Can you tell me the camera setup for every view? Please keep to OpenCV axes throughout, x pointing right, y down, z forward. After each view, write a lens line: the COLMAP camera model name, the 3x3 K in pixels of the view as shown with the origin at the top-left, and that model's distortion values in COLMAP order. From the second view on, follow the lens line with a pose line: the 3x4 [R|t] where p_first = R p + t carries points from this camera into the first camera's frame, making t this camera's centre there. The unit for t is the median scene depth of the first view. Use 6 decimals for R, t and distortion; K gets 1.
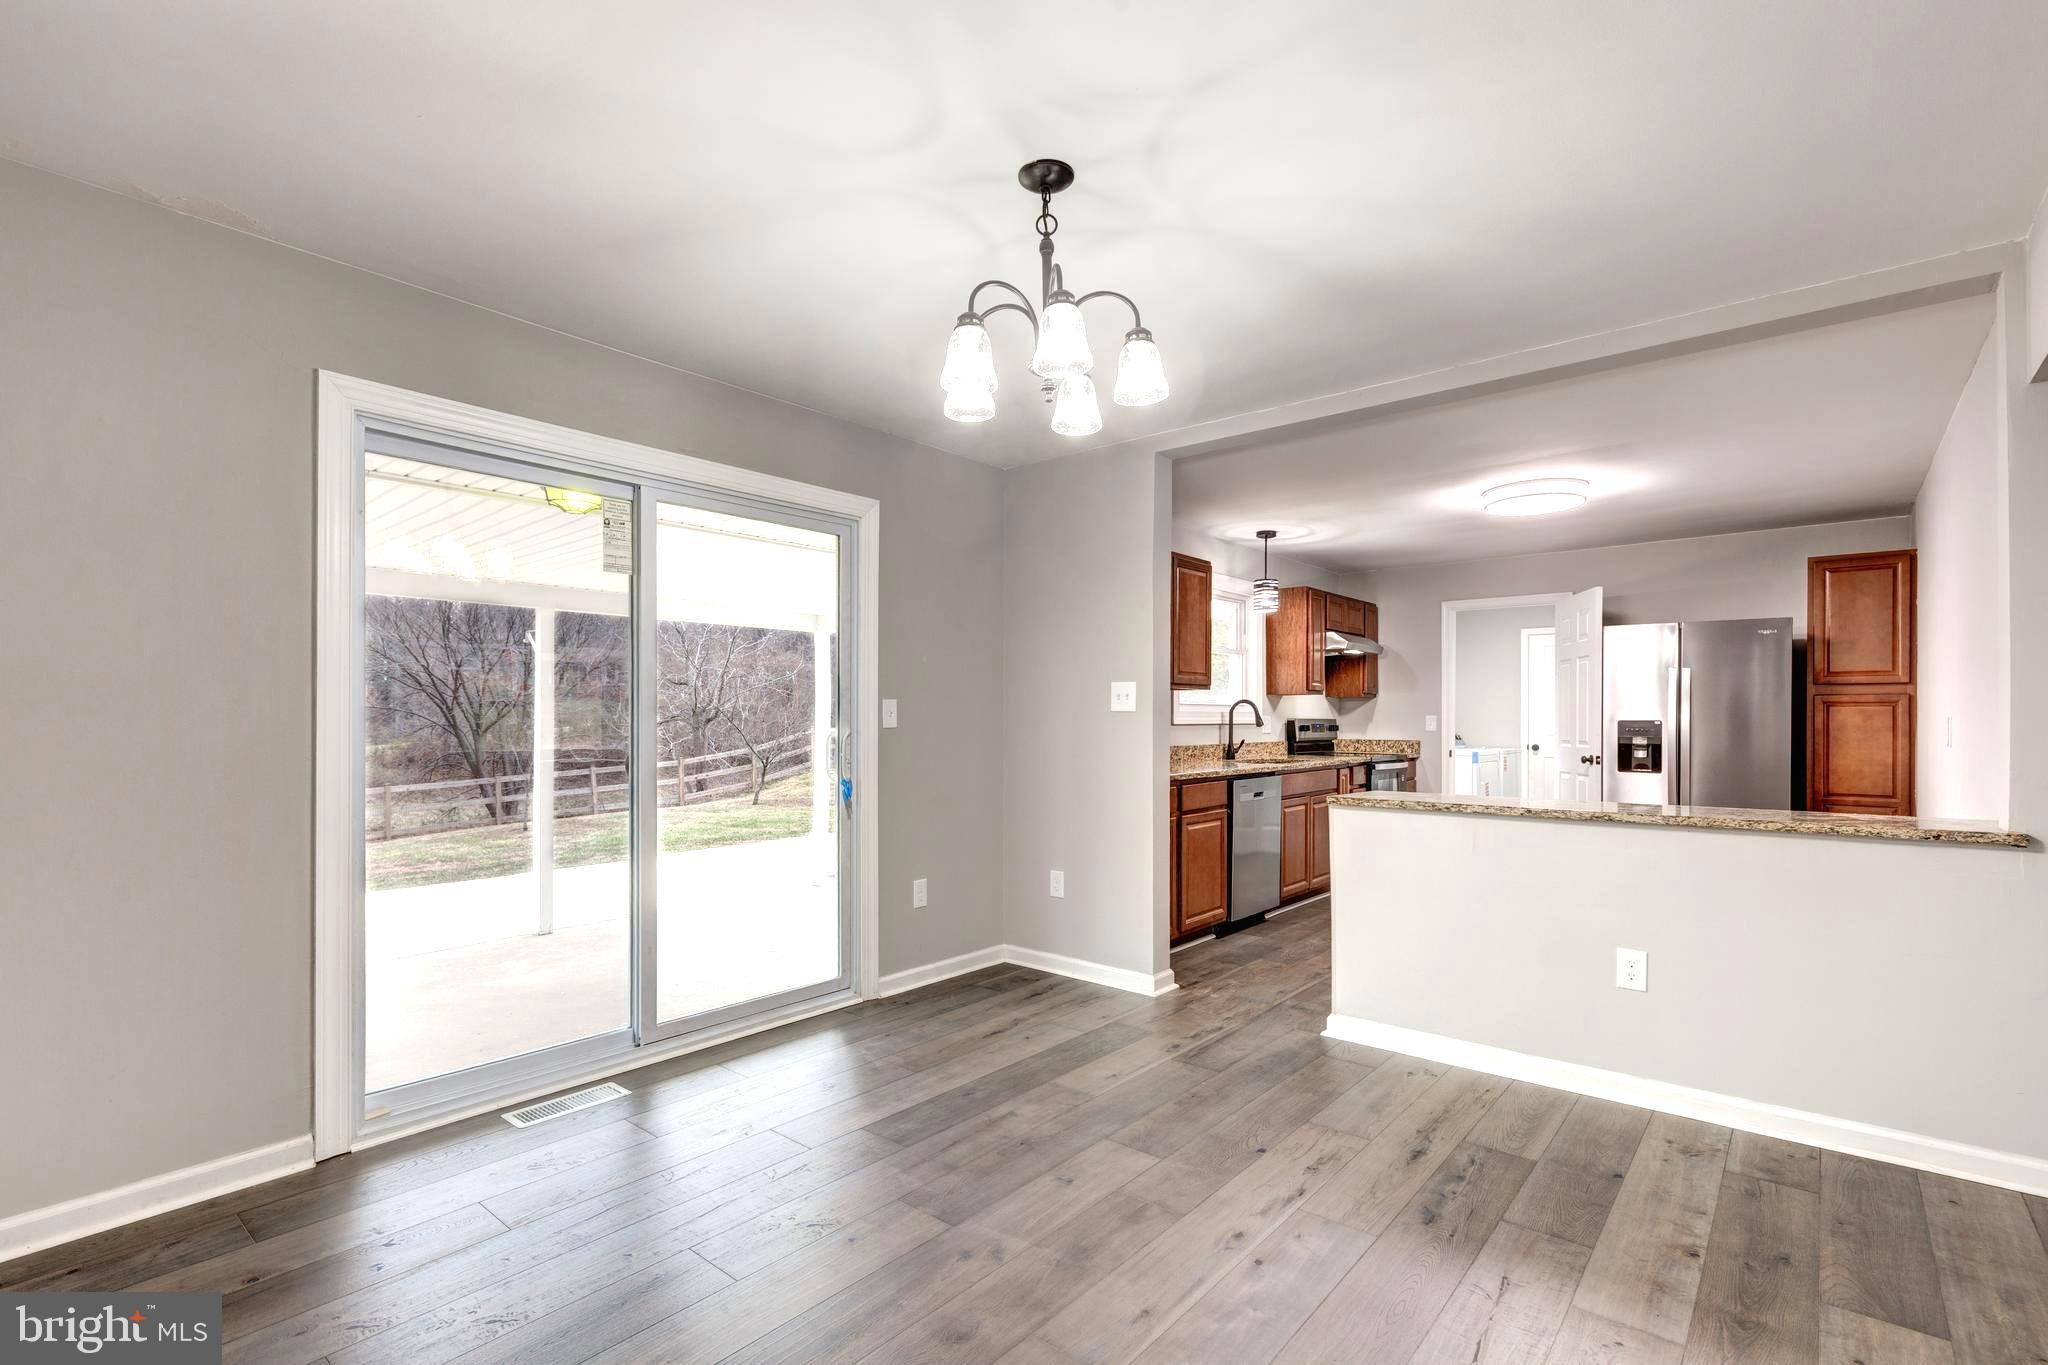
lens RADIAL K [[935.8, 0, 1018.5], [0, 935.8, 720.2], [0, 0, 1]] dist [0.001068, 0.000147]
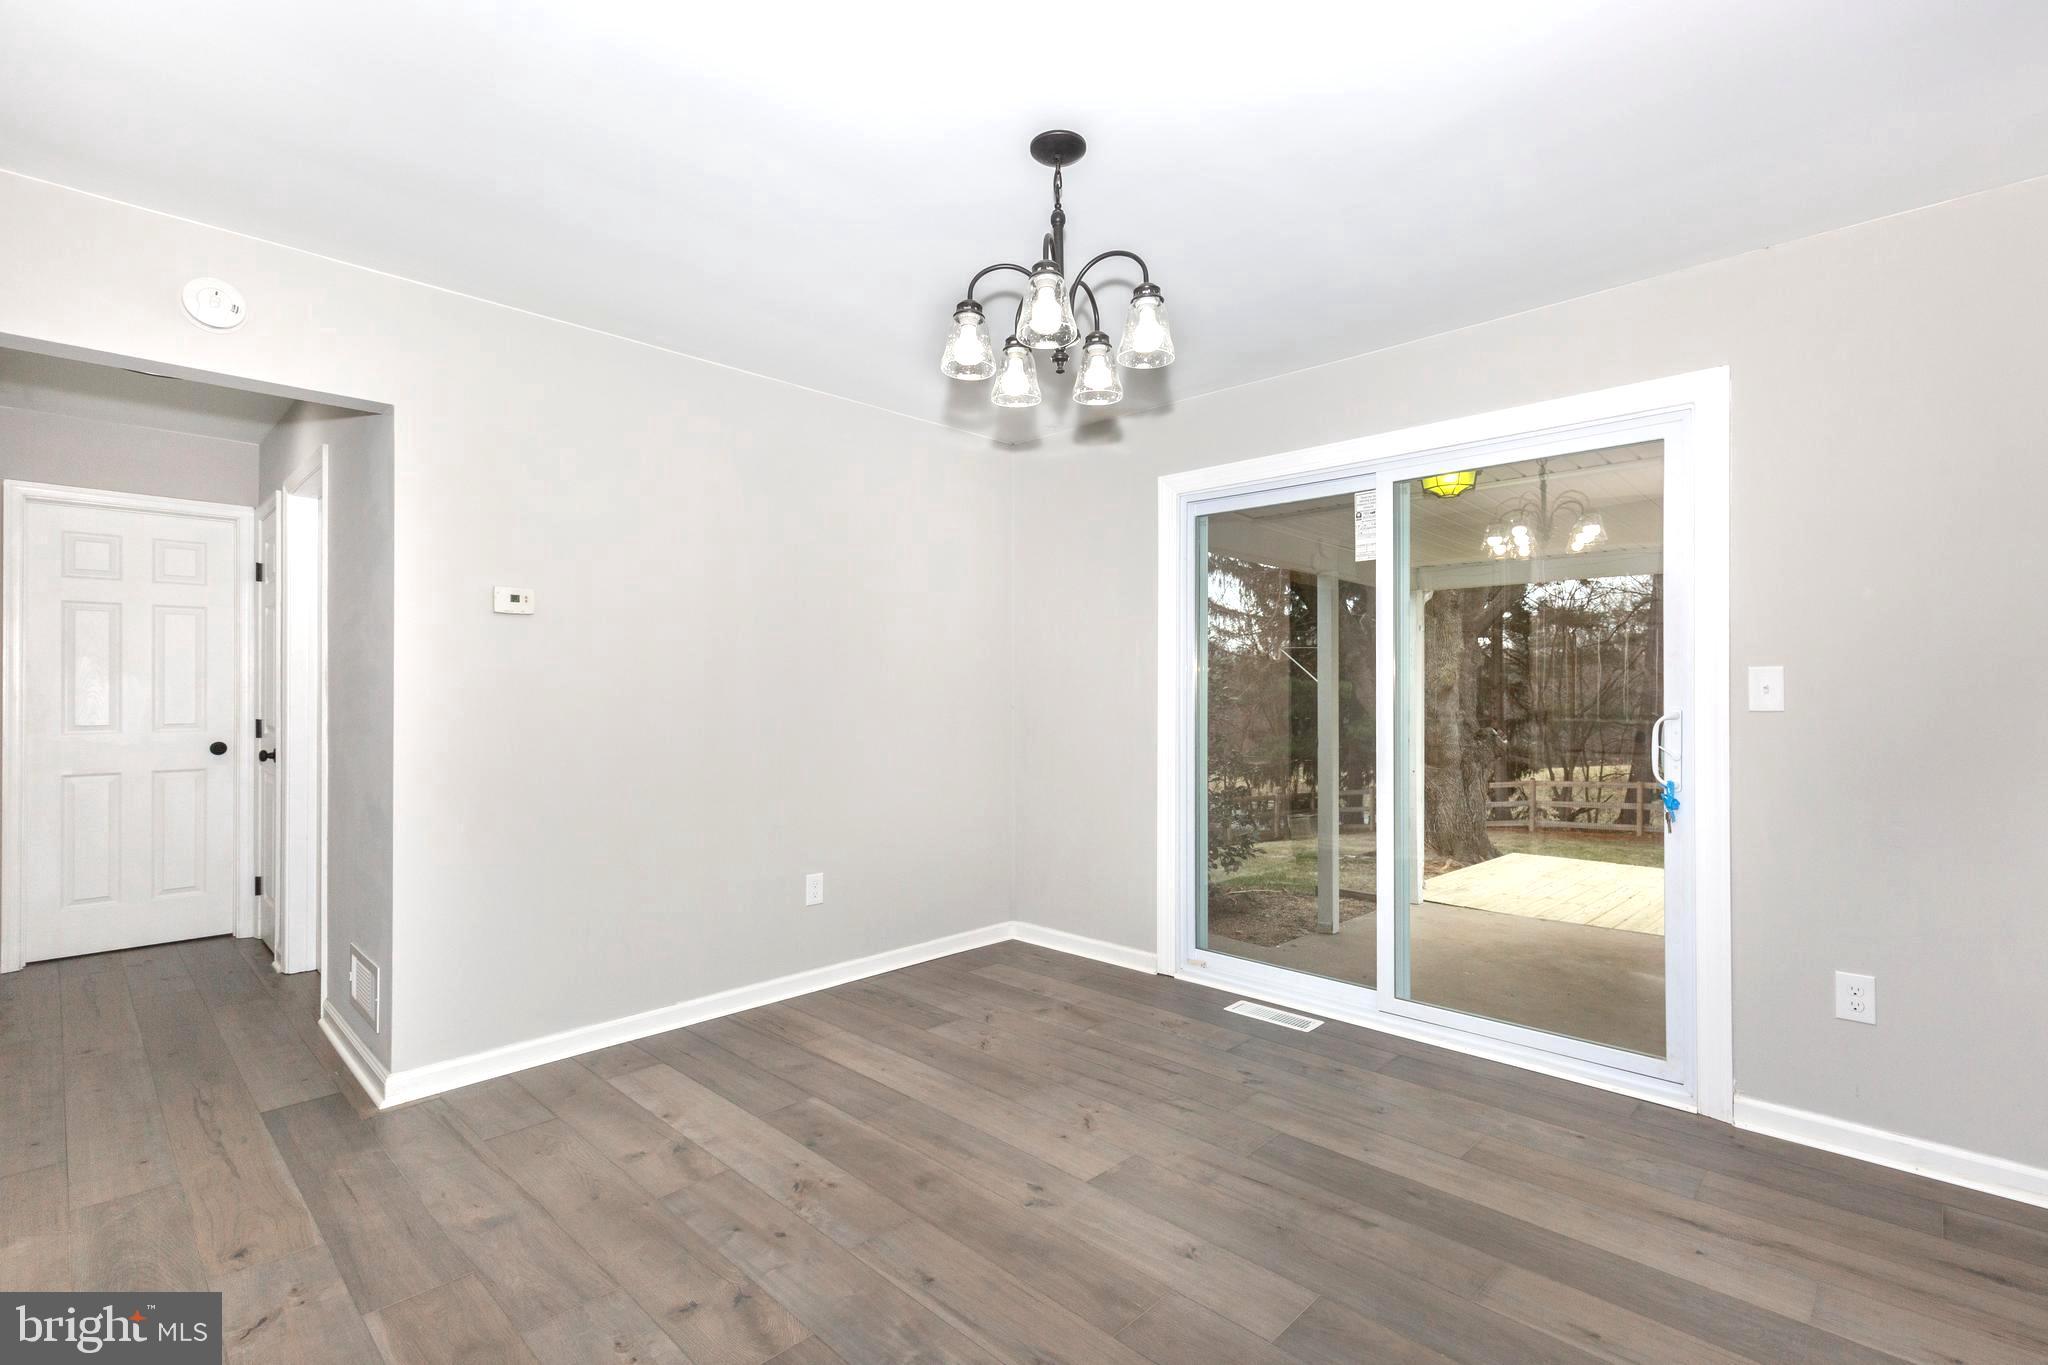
lens RADIAL K [[941.9, 0, 1024.0], [0, 941.9, 682.5], [0, 0, 1]] dist [0.000535, 0.000189]
pose [[-0.064609, -0.010295, -0.997858, 0.532453], [-0.004732, 0.999939, -0.010010, -0.002682], [0.997899, 0.004076, -0.064654, 0.536585]]
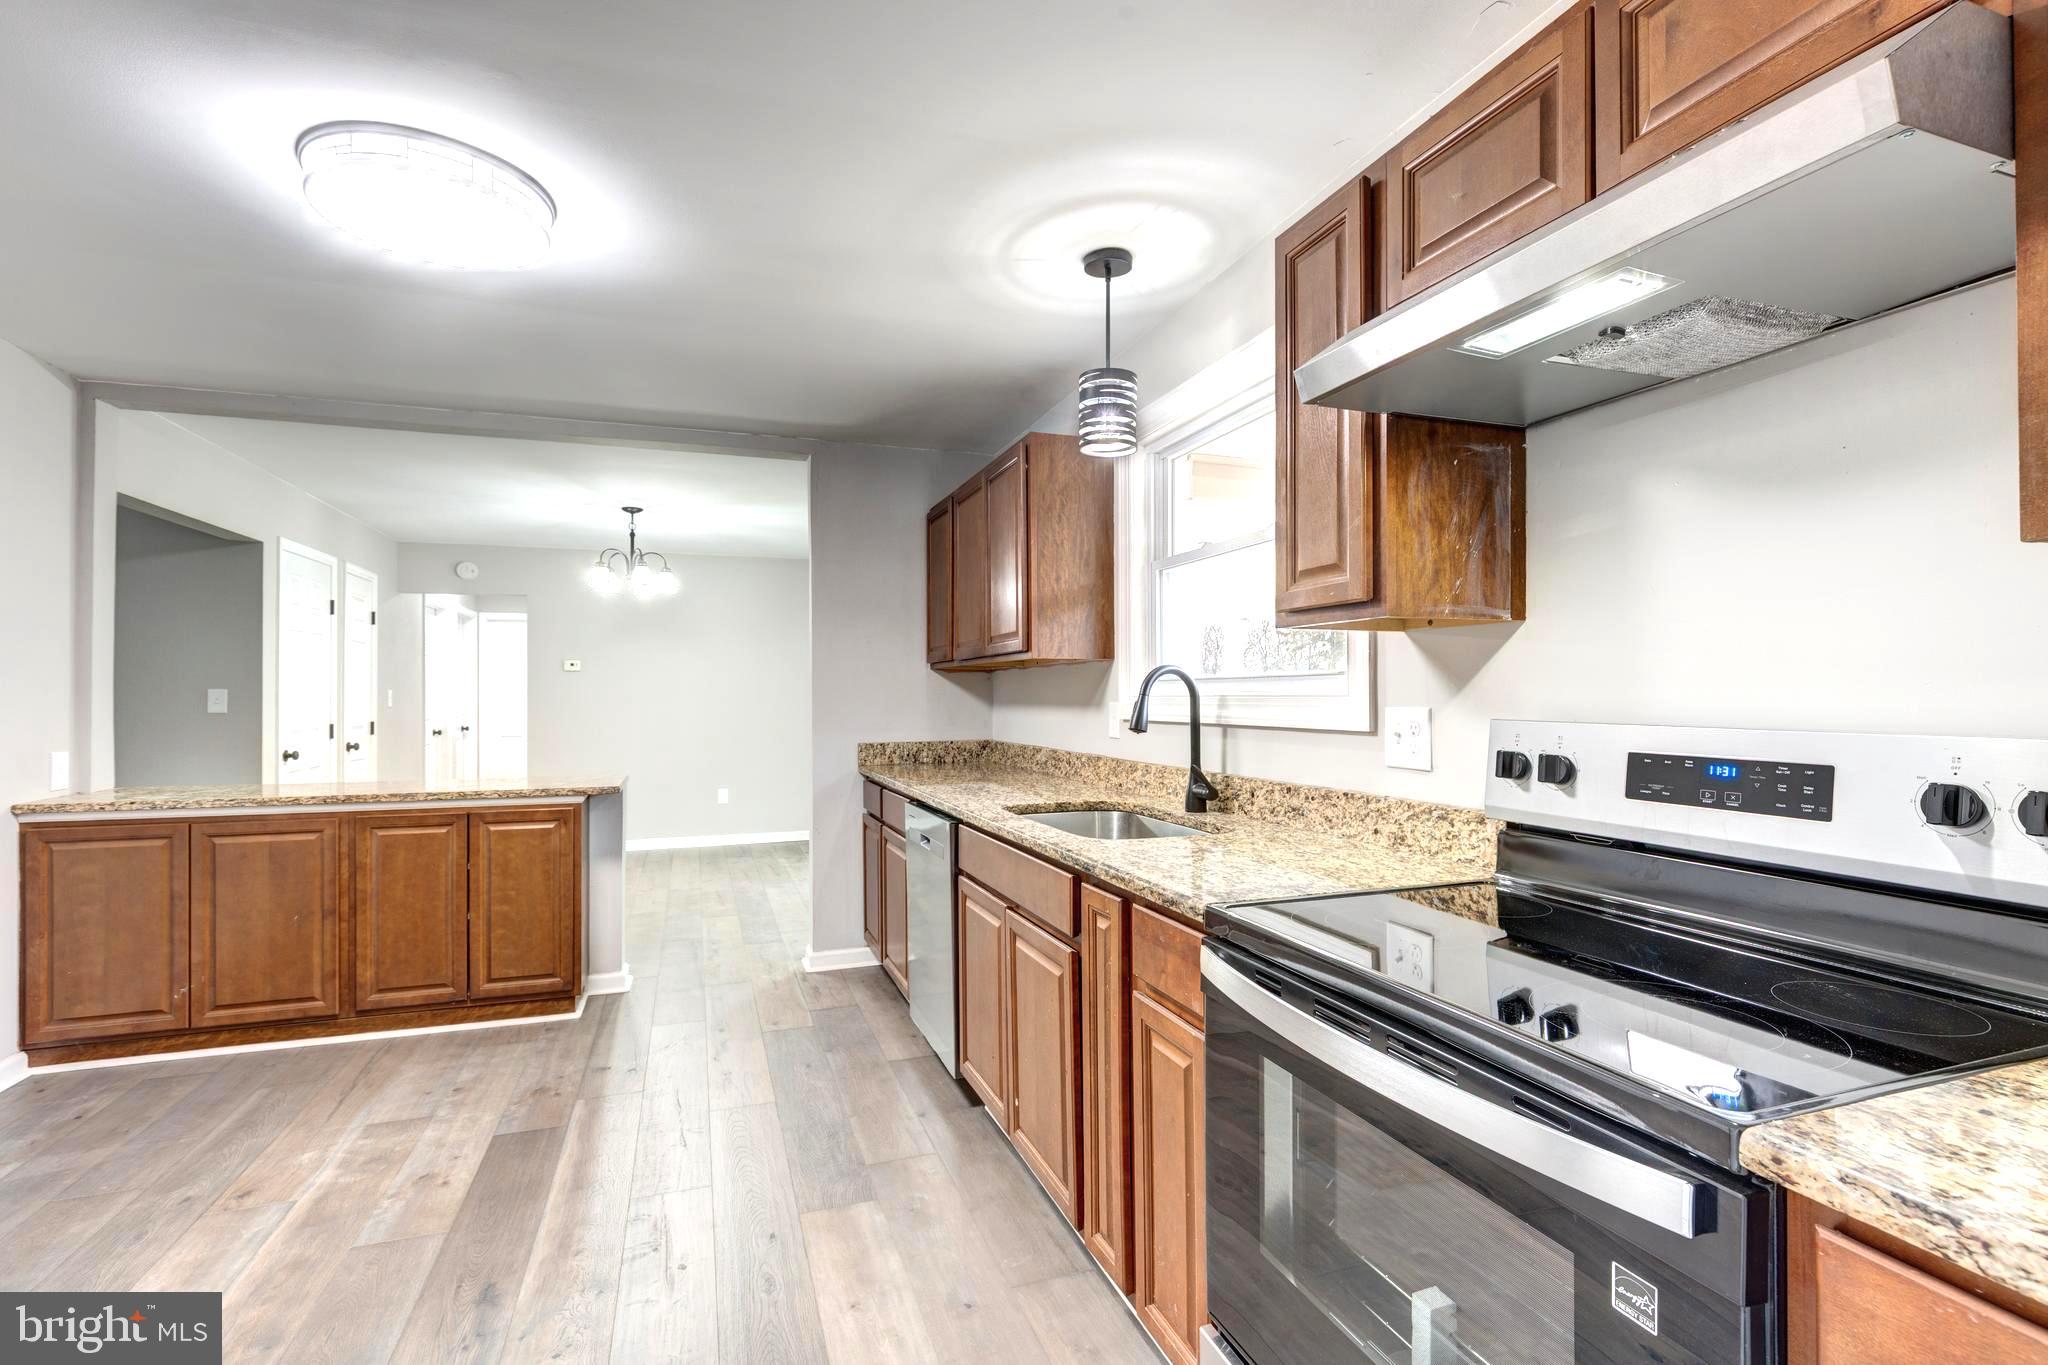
lens RADIAL K [[943.4, 0, 1062.1], [0, 943.4, 686.3], [0, 0, 1]] dist [0.000714, -0.000027]
pose [[-0.483152, -0.008595, -0.875494, 0.969219], [0.000296, 0.999950, -0.009981, -0.013700], [0.875536, -0.005081, -0.483125, 1.802880]]
